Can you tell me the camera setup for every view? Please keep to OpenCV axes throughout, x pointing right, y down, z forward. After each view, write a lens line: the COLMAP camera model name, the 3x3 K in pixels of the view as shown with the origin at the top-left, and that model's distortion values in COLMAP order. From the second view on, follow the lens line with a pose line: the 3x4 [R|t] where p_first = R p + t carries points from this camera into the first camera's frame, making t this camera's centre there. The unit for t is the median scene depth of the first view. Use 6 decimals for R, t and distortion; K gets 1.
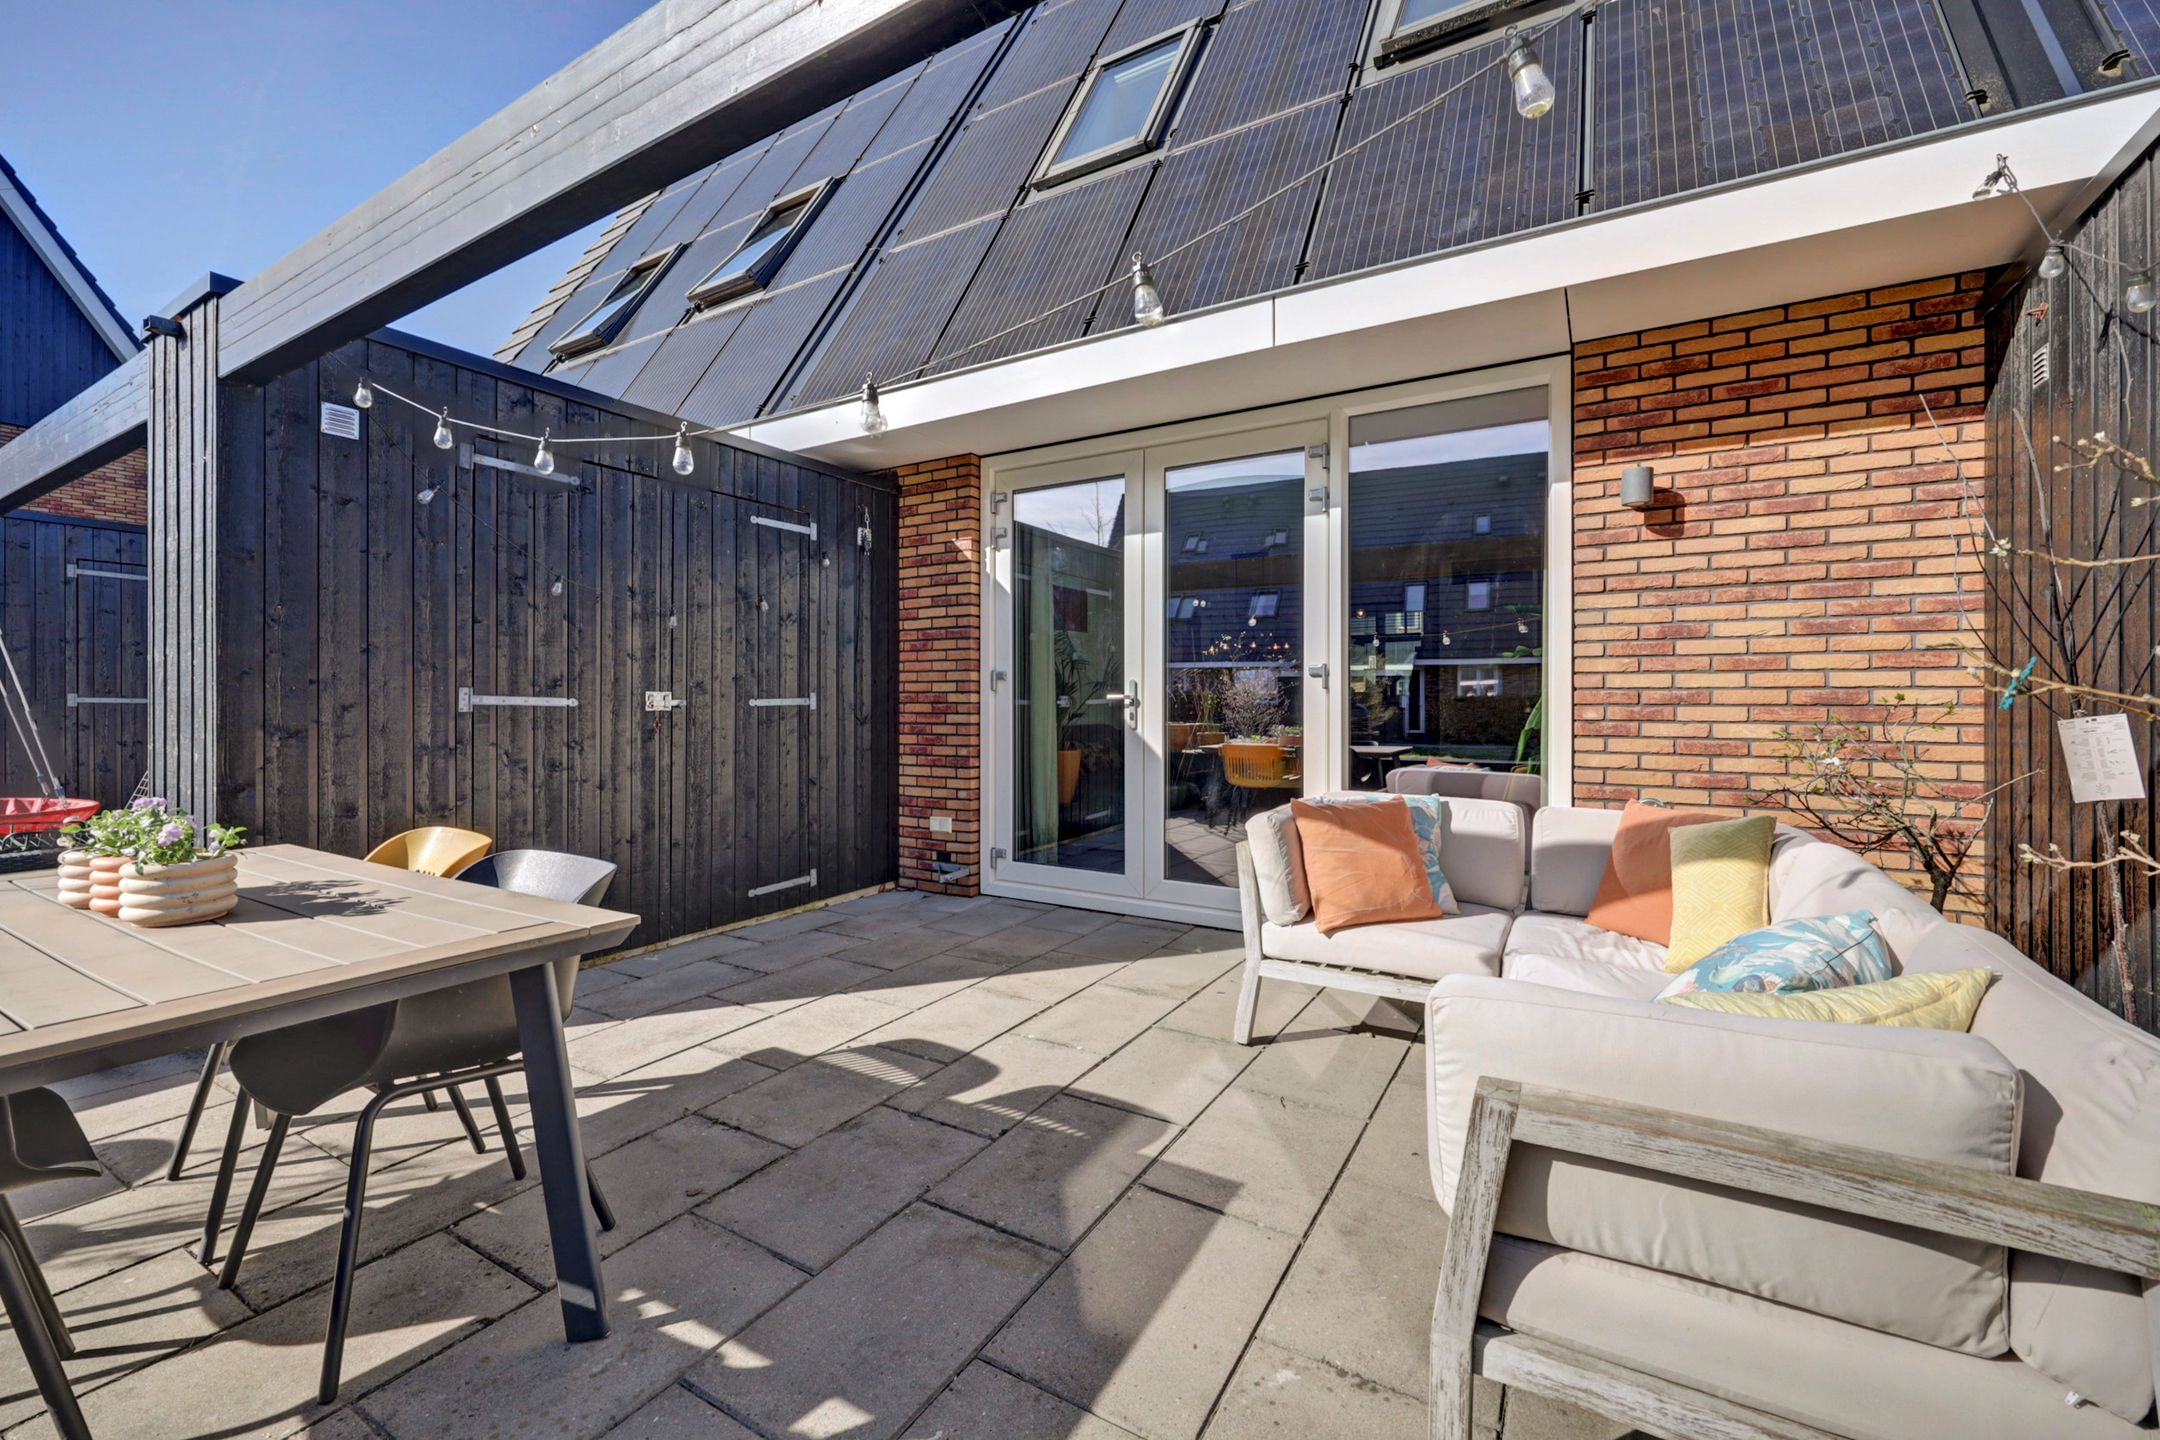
lens RADIAL K [[866.7, 0, 1083.6], [0, 866.7, 703.7], [0, 0, 1]] dist [0.000635, 0.000217]
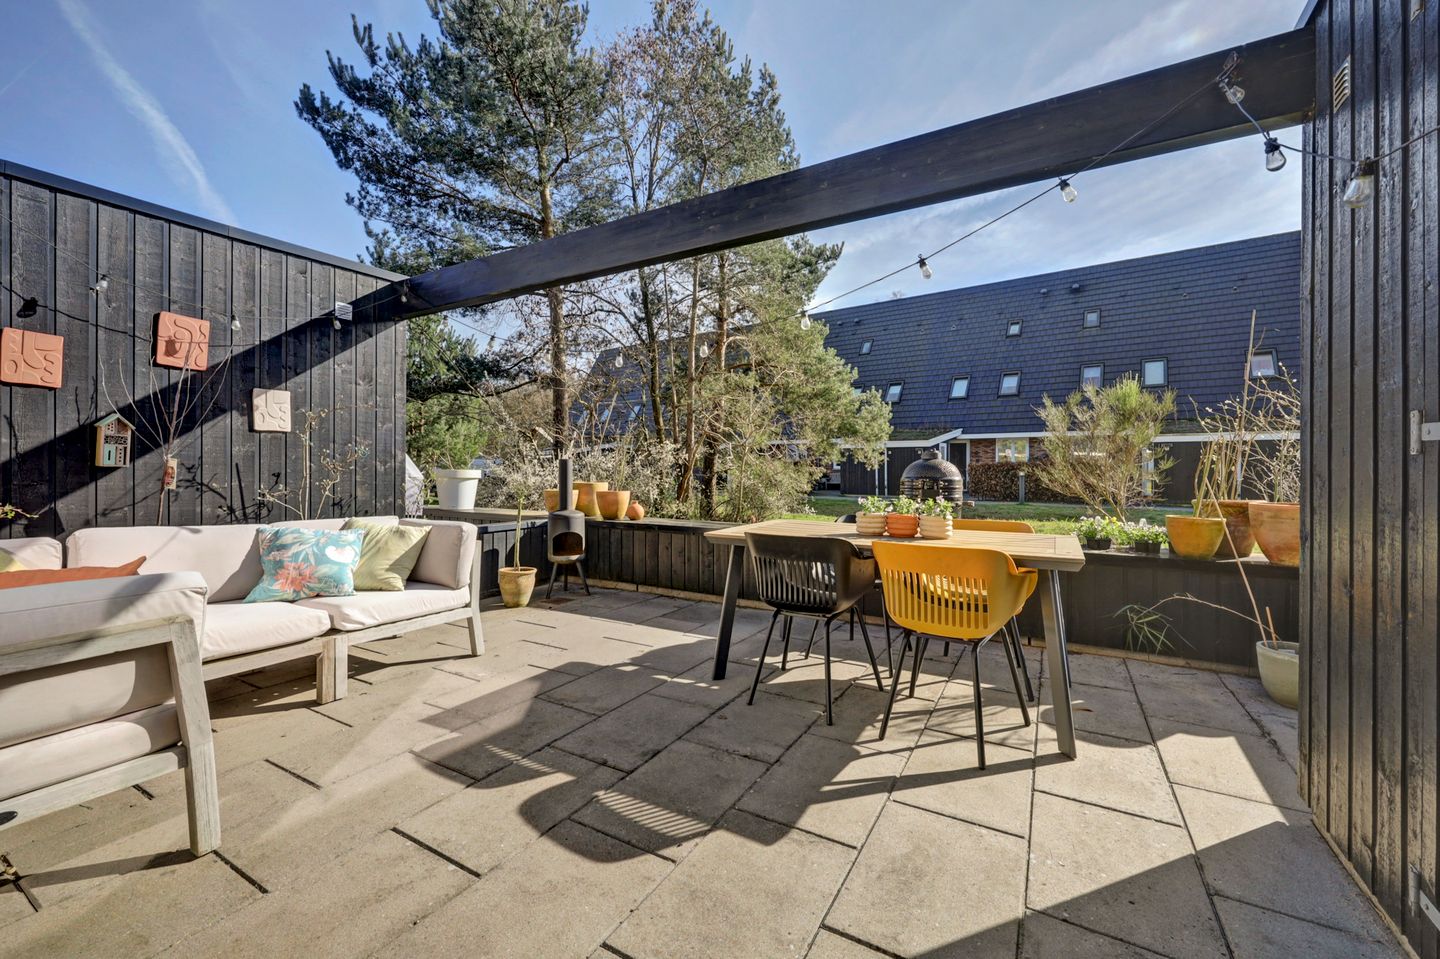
lens RADIAL K [[577.8, 0, 722.4], [0, 577.8, 468.6], [0, 0, 1]] dist [0.000635, 0.000217]
pose [[-0.999963, -0.000988, -0.008542, -0.363266], [-0.000966, 0.999996, -0.002689, 0.030443], [0.008545, -0.002681, -0.999960, 1.852969]]
